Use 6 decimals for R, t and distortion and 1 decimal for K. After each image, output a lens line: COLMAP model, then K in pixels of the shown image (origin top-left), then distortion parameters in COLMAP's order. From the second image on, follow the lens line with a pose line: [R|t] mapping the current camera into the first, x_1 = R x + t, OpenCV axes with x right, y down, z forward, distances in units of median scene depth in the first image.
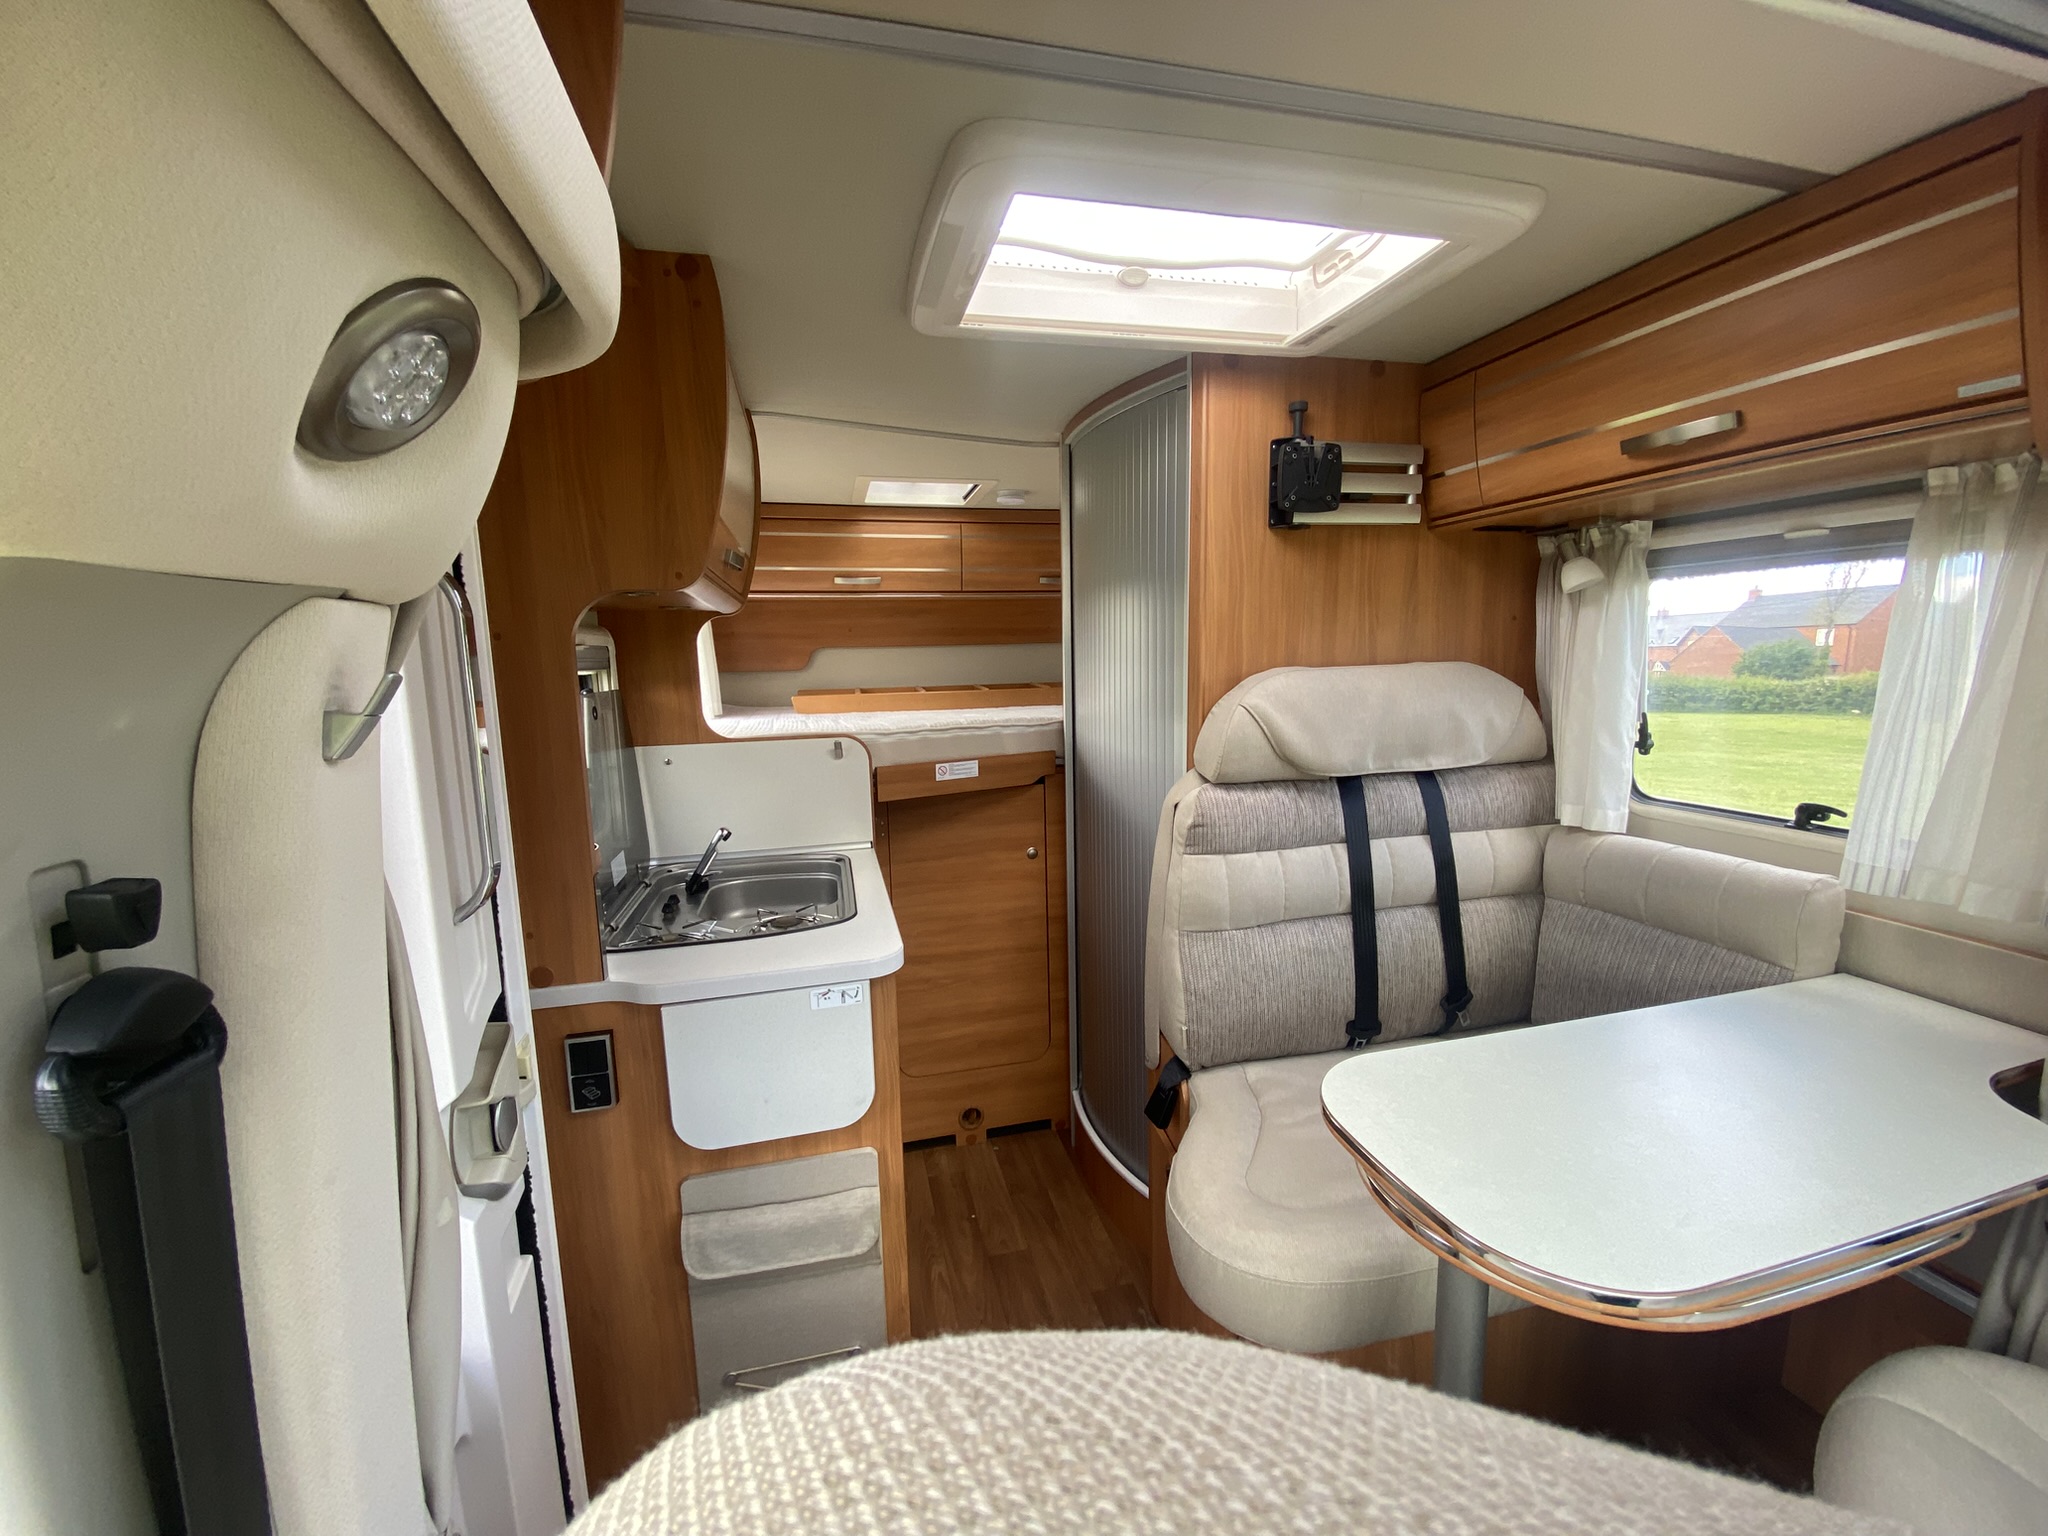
lens RADIAL K [[824.3, 0, 1020.2], [0, 824.3, 776.1], [0, 0, 1]] dist [-0.008214, -0.004490]
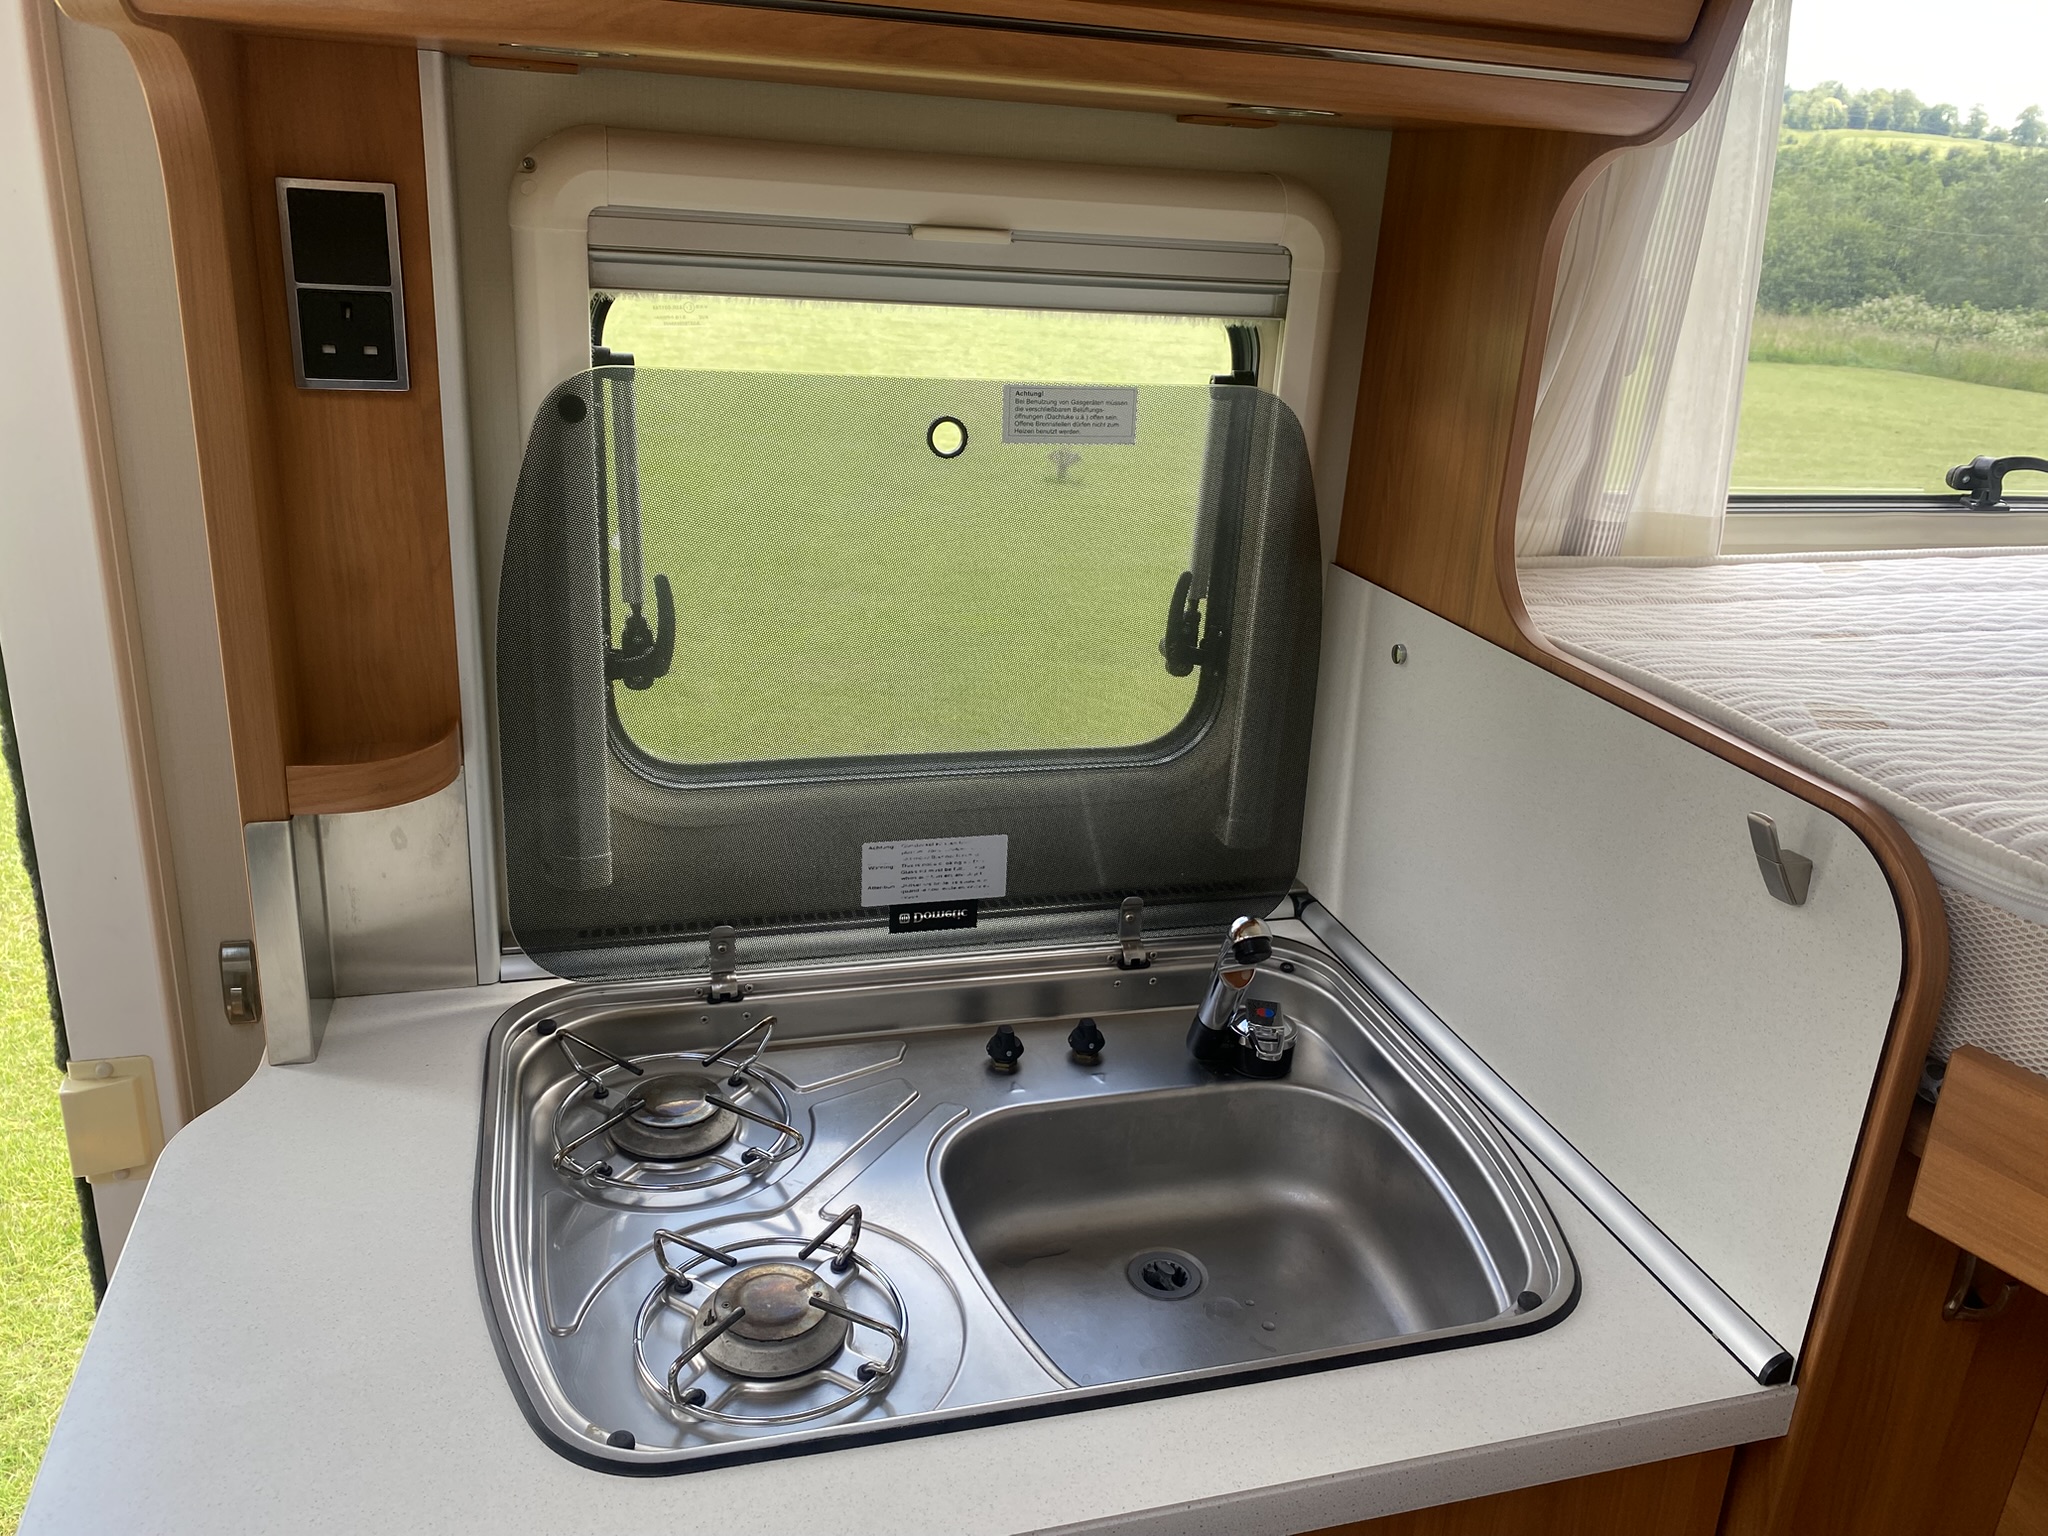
lens RADIAL K [[1553.4, 0, 1035.2], [0, 1553.4, 733.3], [0, 0, 1]] dist [0.000616, -0.010992]
pose [[0.035183, 0.353720, -0.934689, 0.133009], [-0.202123, 0.918459, 0.339970, -0.185273], [0.978728, 0.176961, 0.103809, 0.967999]]
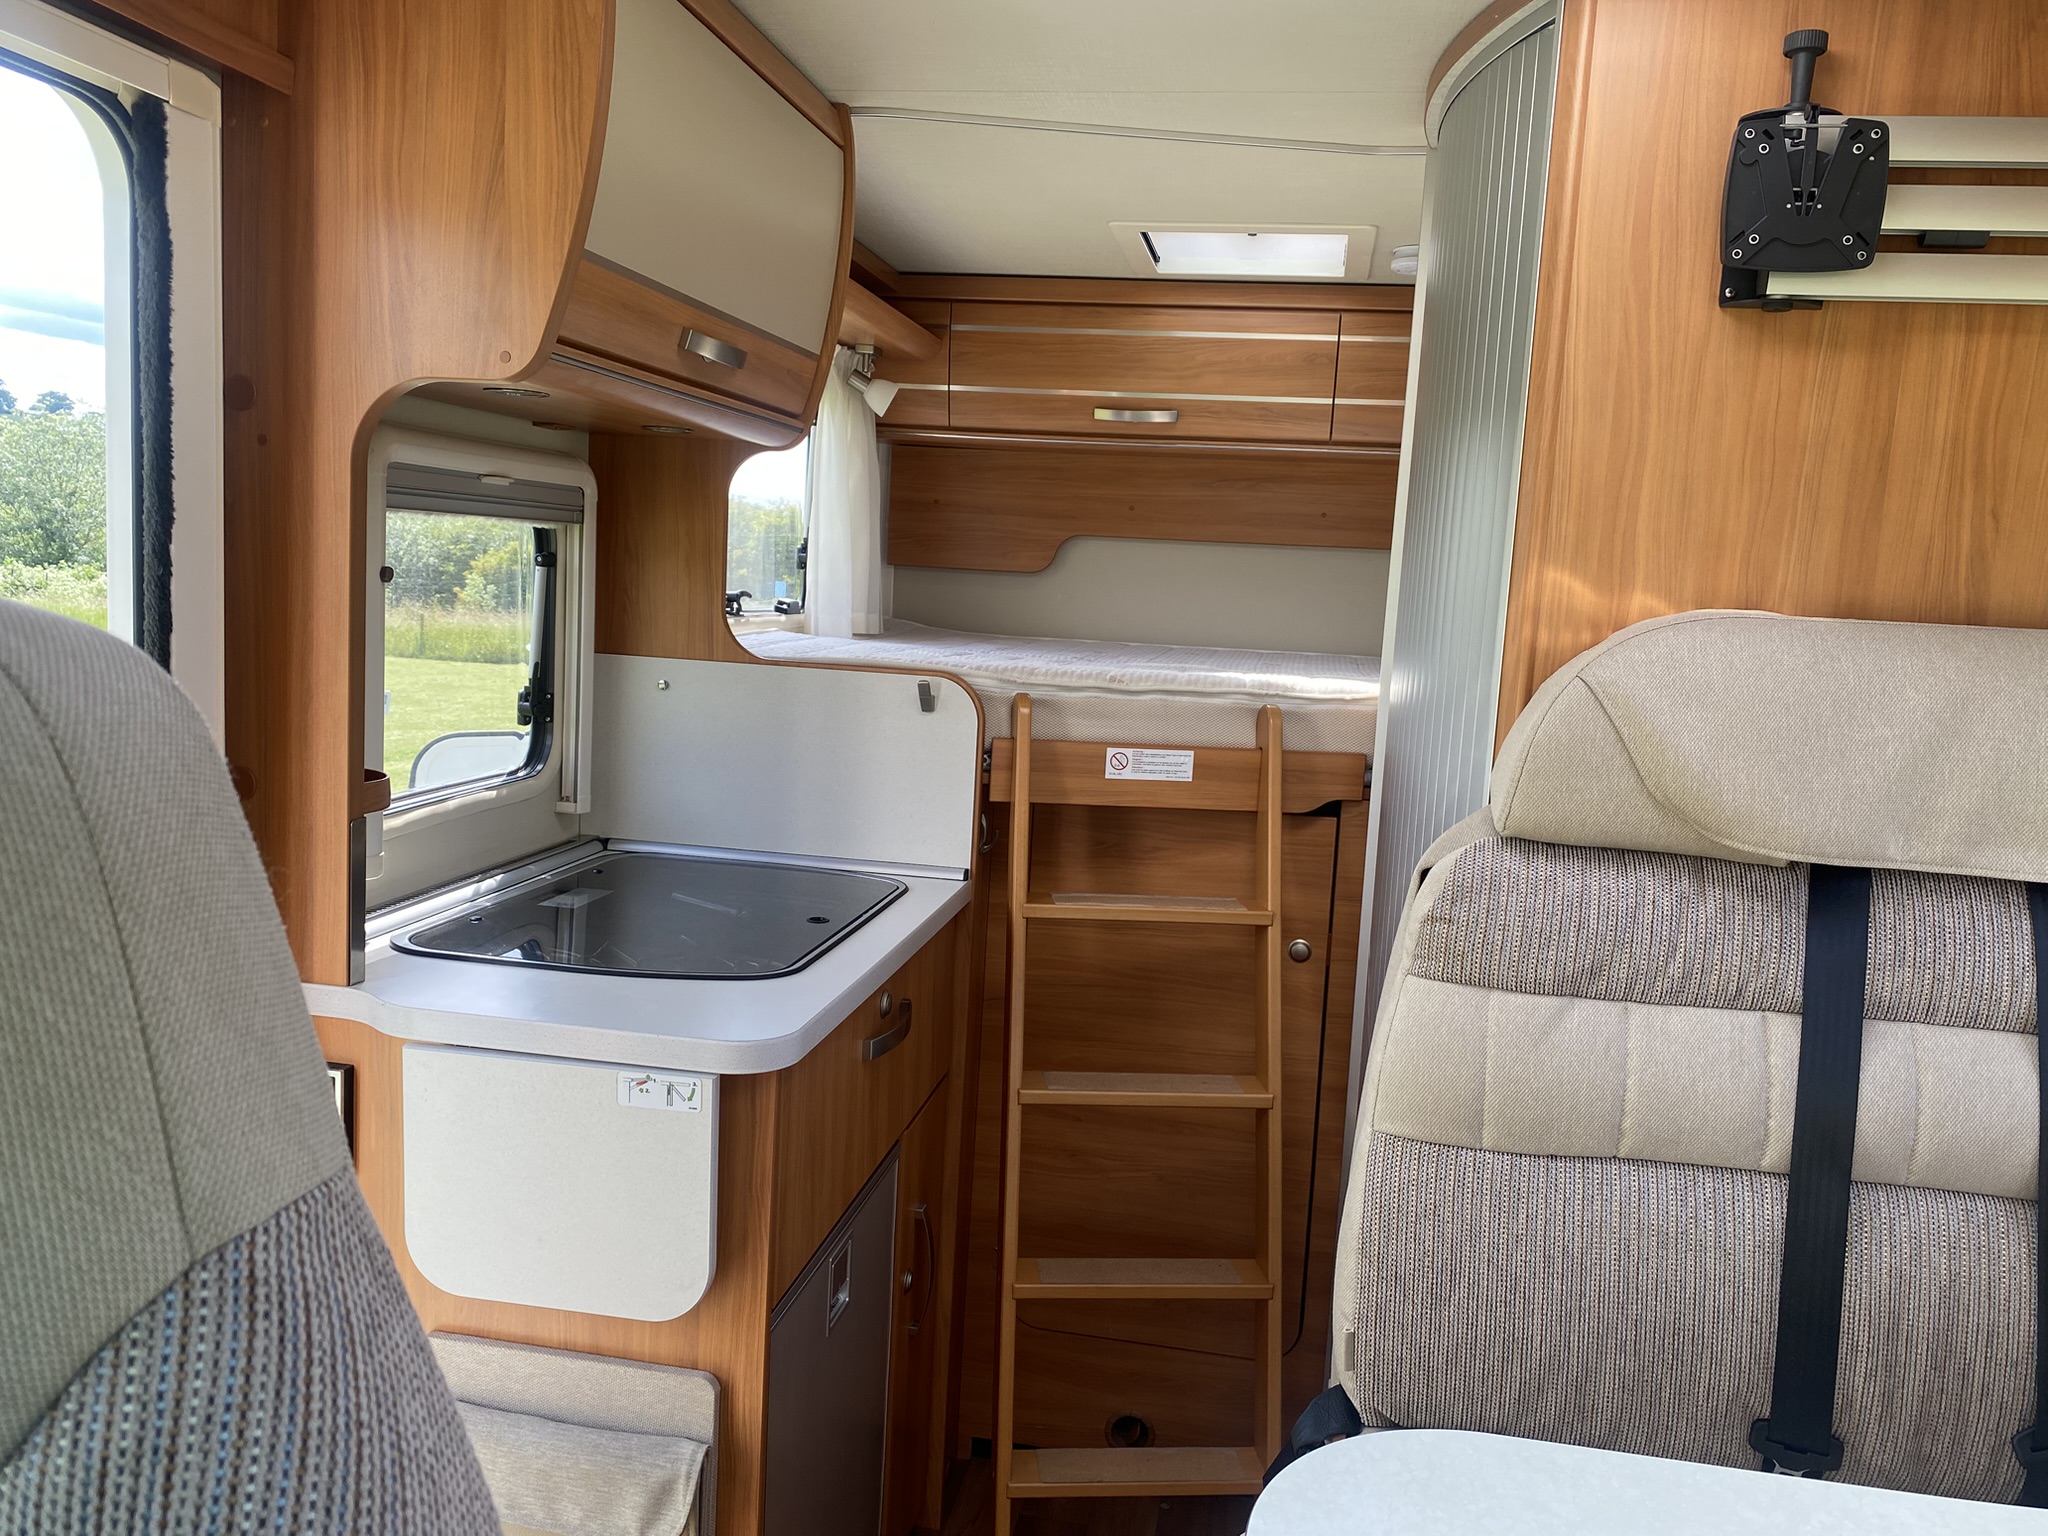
lens RADIAL K [[1553.4, 0, 1036.6], [0, 1553.4, 759.9], [0, 0, 1]] dist [0.000616, -0.010992]
pose [[0.913612, 0.124374, -0.387096, 0.326025], [-0.136289, 0.990663, -0.003365, 0.003922], [0.383063, 0.055832, 0.922033, 0.068384]]
